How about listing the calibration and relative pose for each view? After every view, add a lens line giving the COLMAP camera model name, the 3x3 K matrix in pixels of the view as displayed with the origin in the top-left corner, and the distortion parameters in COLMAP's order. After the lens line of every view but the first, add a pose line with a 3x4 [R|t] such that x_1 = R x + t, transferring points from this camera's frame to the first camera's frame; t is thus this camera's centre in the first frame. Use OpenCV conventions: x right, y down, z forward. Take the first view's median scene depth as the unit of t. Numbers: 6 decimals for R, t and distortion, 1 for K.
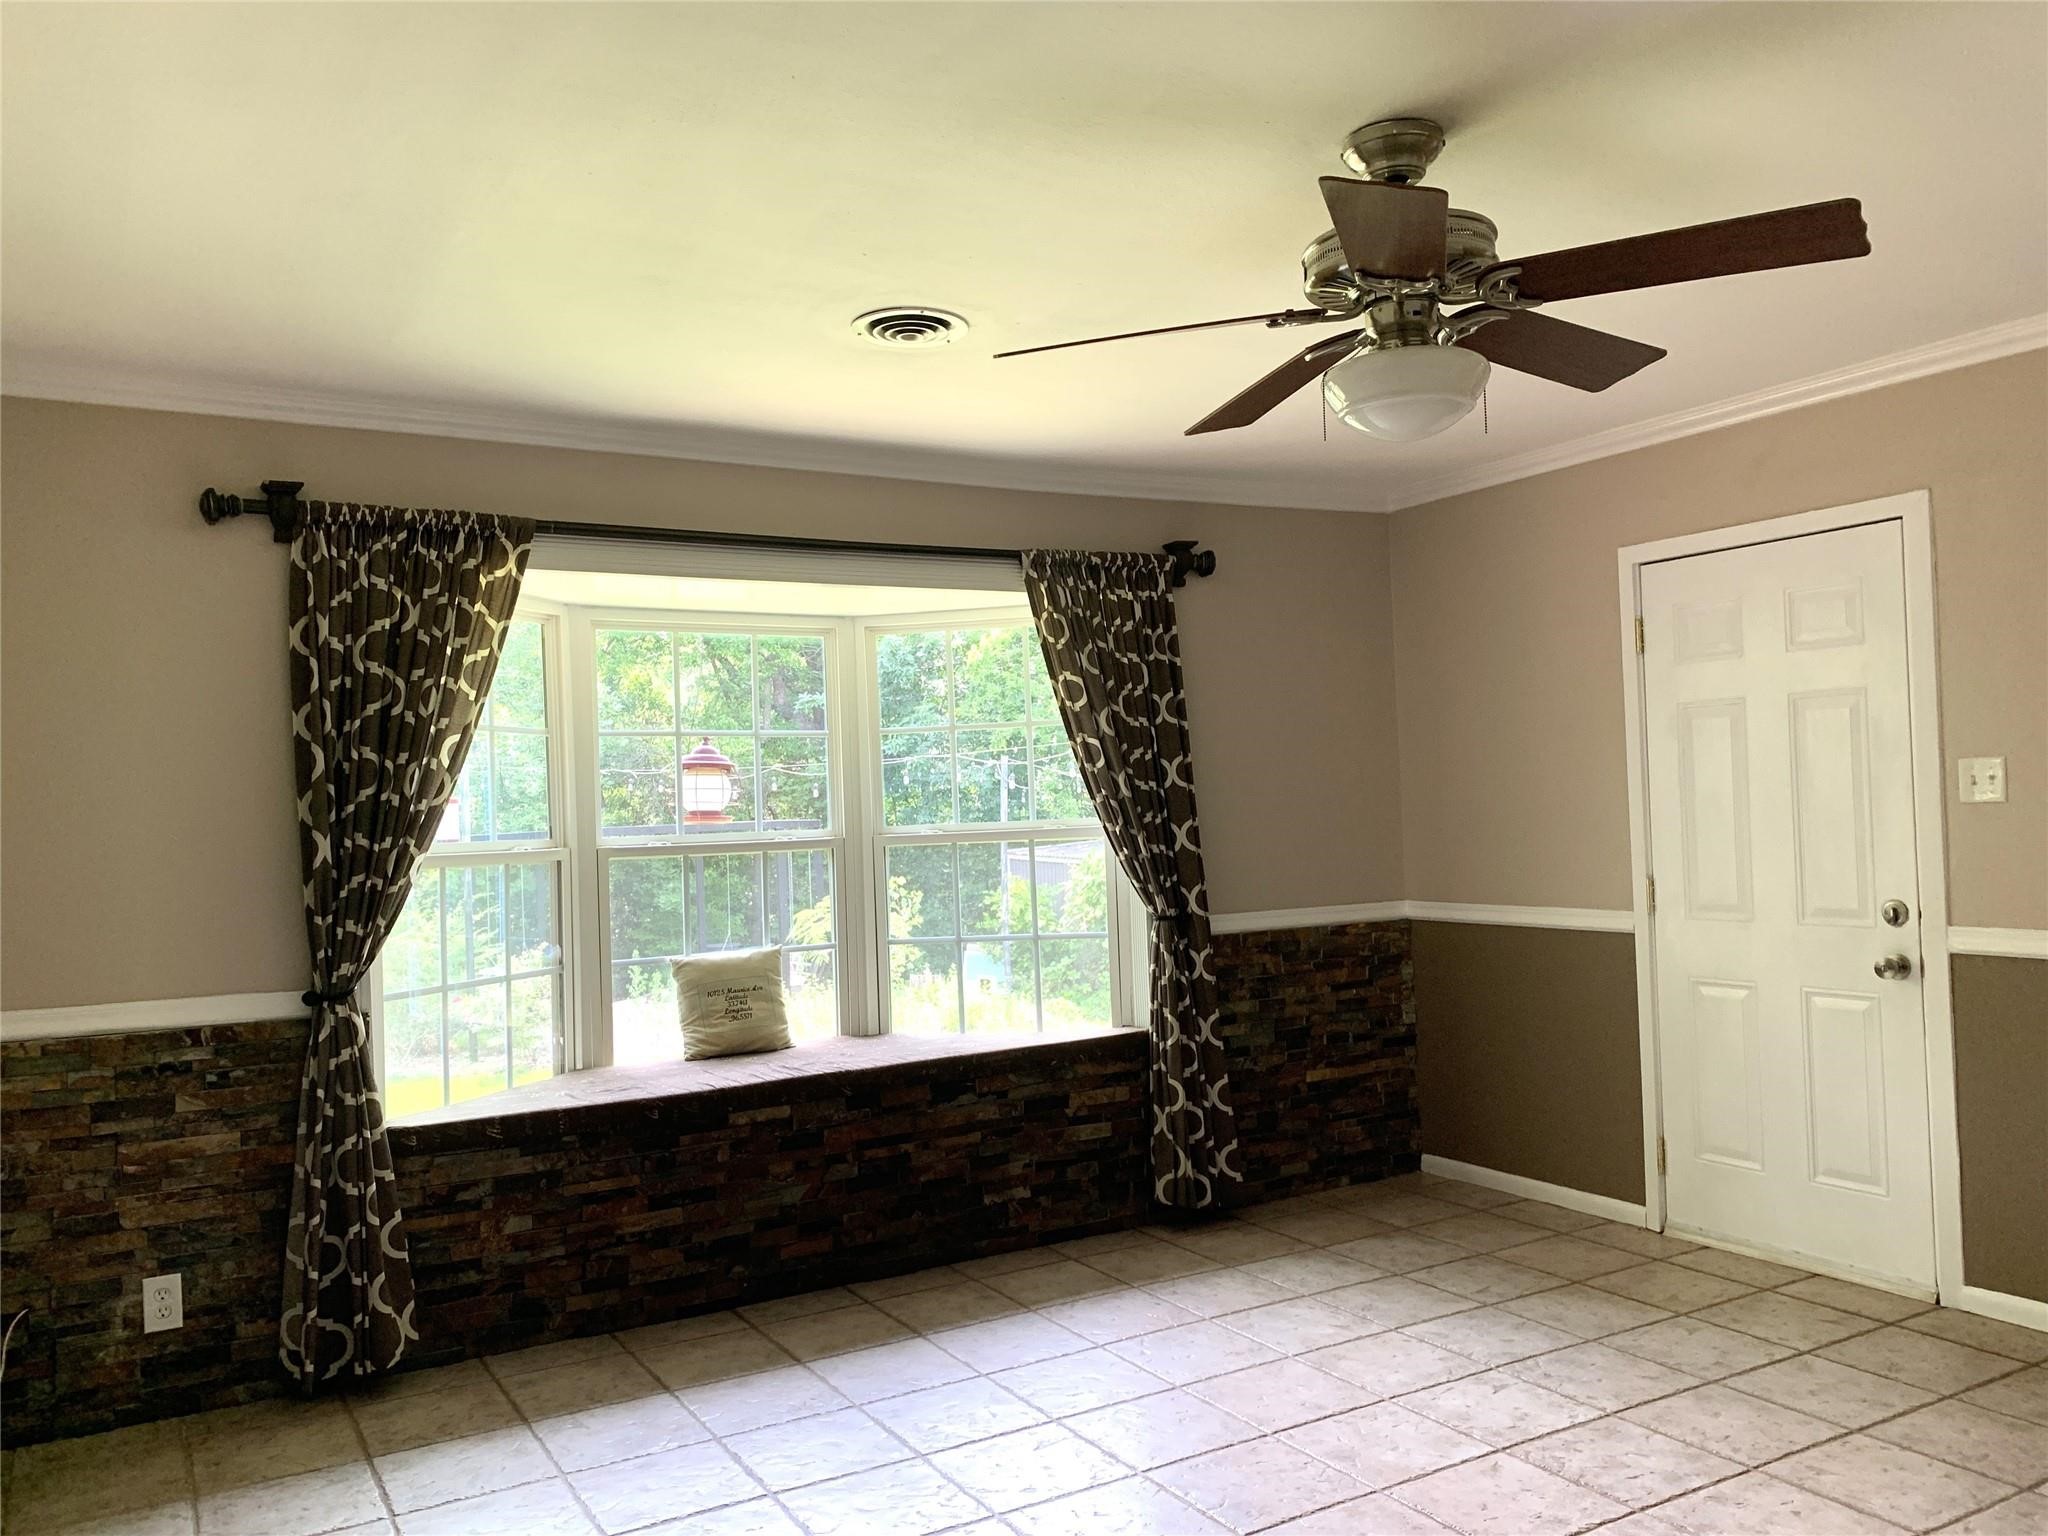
lens RADIAL K [[1672.7, 0, 1037.4], [0, 1672.7, 764.3], [0, 0, 1]] dist [0.220694, -0.248776]
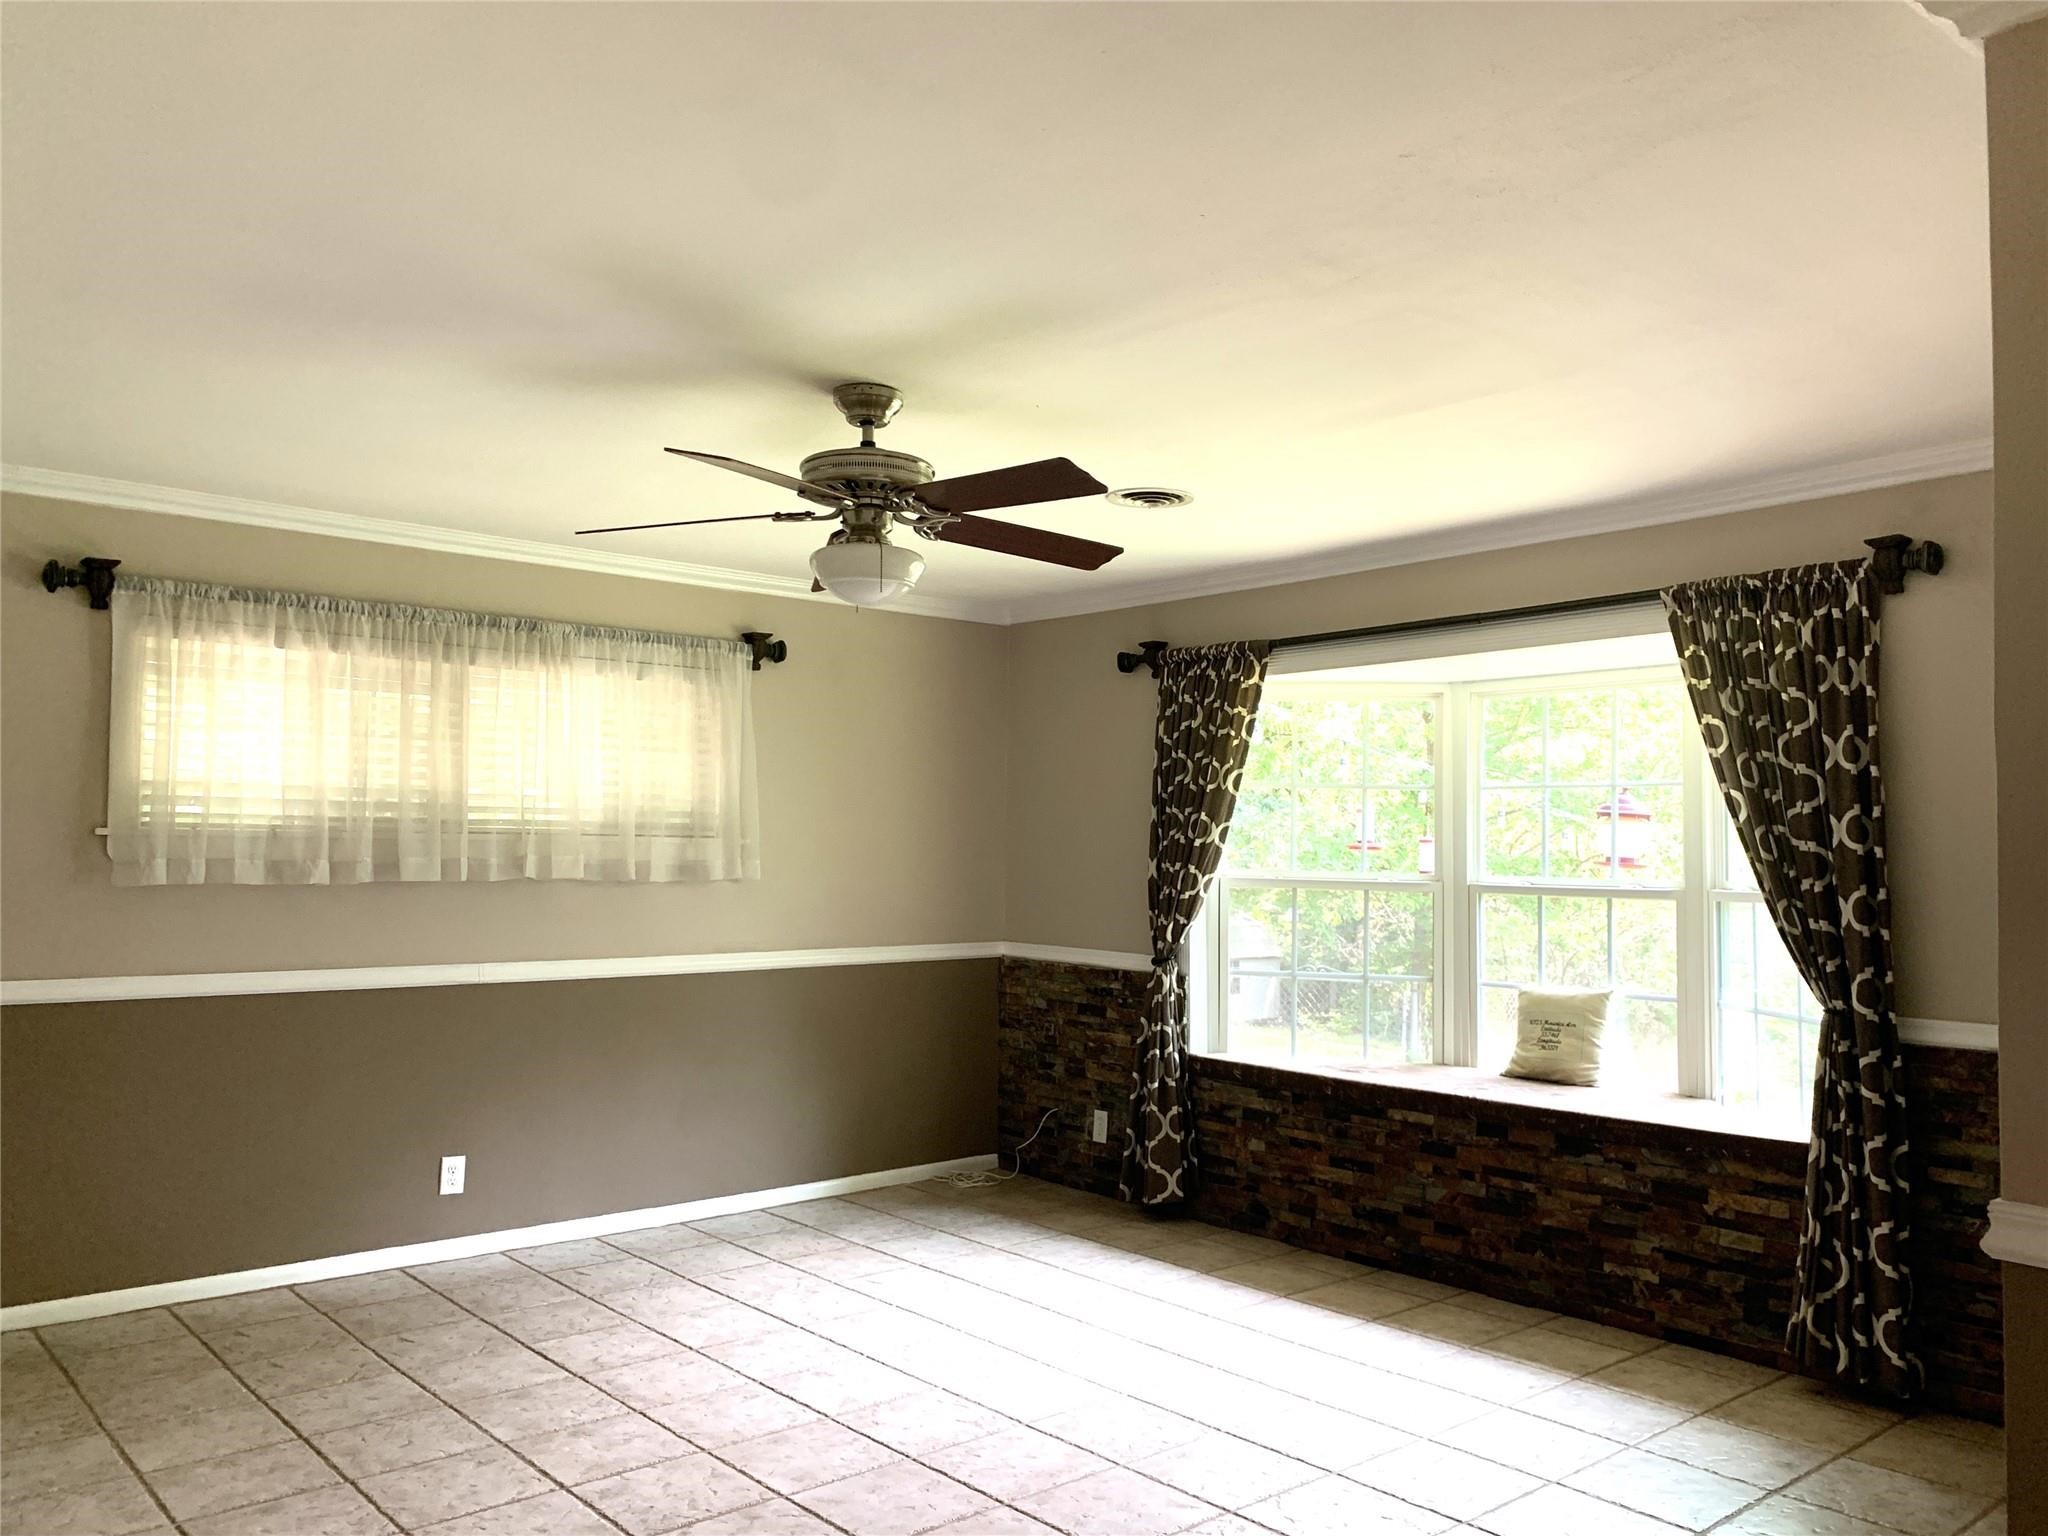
lens RADIAL K [[1672.7, 0, 1037.4], [0, 1672.7, 764.3], [0, 0, 1]] dist [0.220694, -0.248776]
pose [[0.170190, -0.022320, -0.985158, 0.956444], [0.006109, 0.999748, -0.021595, -0.012723], [0.985392, -0.002343, 0.170284, 0.545495]]
